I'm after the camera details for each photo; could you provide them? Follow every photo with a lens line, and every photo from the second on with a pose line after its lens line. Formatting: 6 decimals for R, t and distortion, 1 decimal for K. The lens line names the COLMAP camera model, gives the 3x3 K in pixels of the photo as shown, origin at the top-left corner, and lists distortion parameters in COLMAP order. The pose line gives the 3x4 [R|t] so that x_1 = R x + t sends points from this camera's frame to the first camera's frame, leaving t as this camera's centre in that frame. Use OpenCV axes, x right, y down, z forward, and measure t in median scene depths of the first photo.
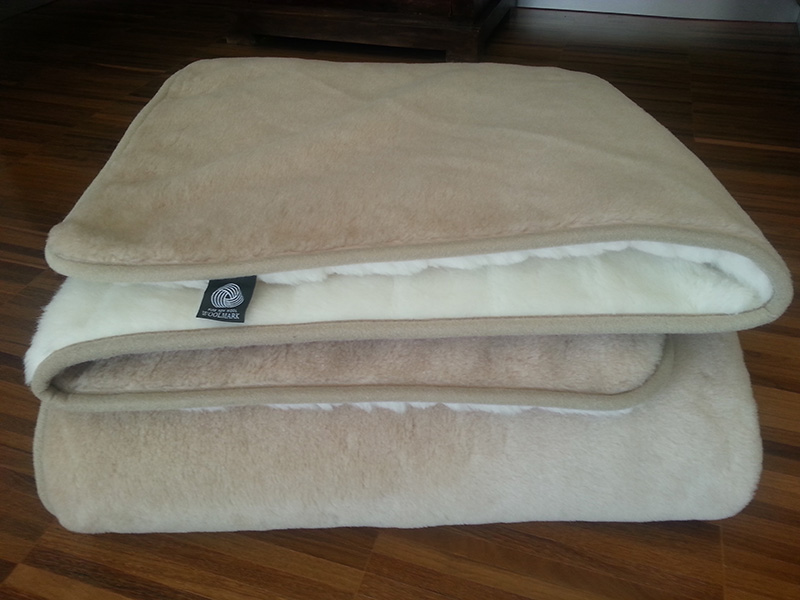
lens RADIAL K [[650.5, 0, 411.5], [0, 650.5, 330.3], [0, 0, 1]] dist [-0.000153, -0.006981]
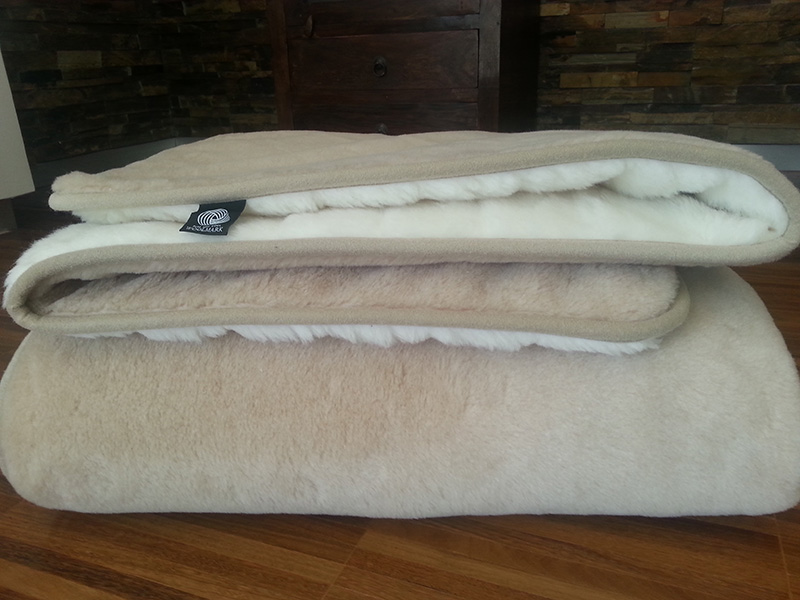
lens RADIAL K [[663.3, 0, 400.0], [0, 663.3, 300.0], [0, 0, 1]] dist [0.001496, -0.010044]
pose [[0.997507, 0.004623, -0.070420, 0.064502], [-0.026193, 0.950830, -0.308604, 0.341998], [0.065531, 0.309679, 0.948580, 0.091961]]
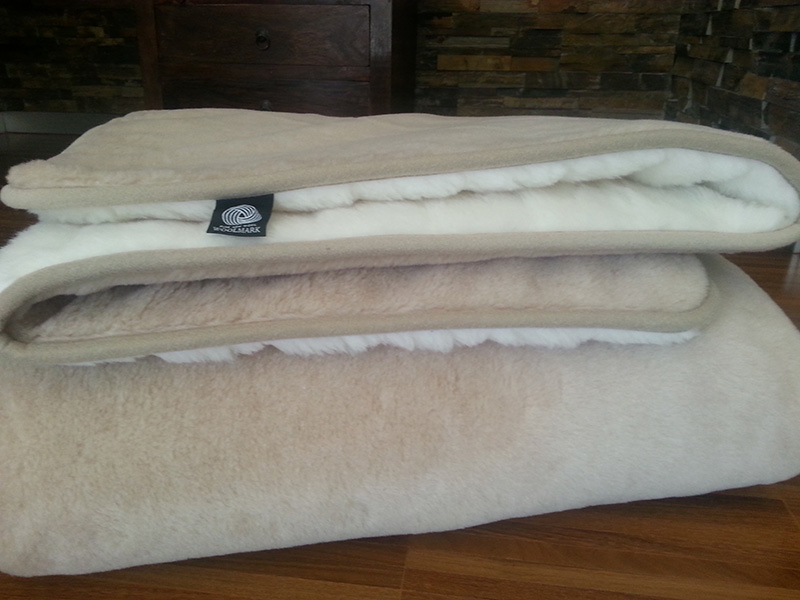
lens RADIAL K [[671.2, 0, 422.2], [0, 671.2, 301.7], [0, 0, 1]] dist [-0.001337, -0.014429]
pose [[0.982683, -0.043871, 0.180024, -0.196903], [0.092602, 0.957814, -0.272062, 0.290419], [-0.160494, 0.284021, 0.945290, 0.154648]]
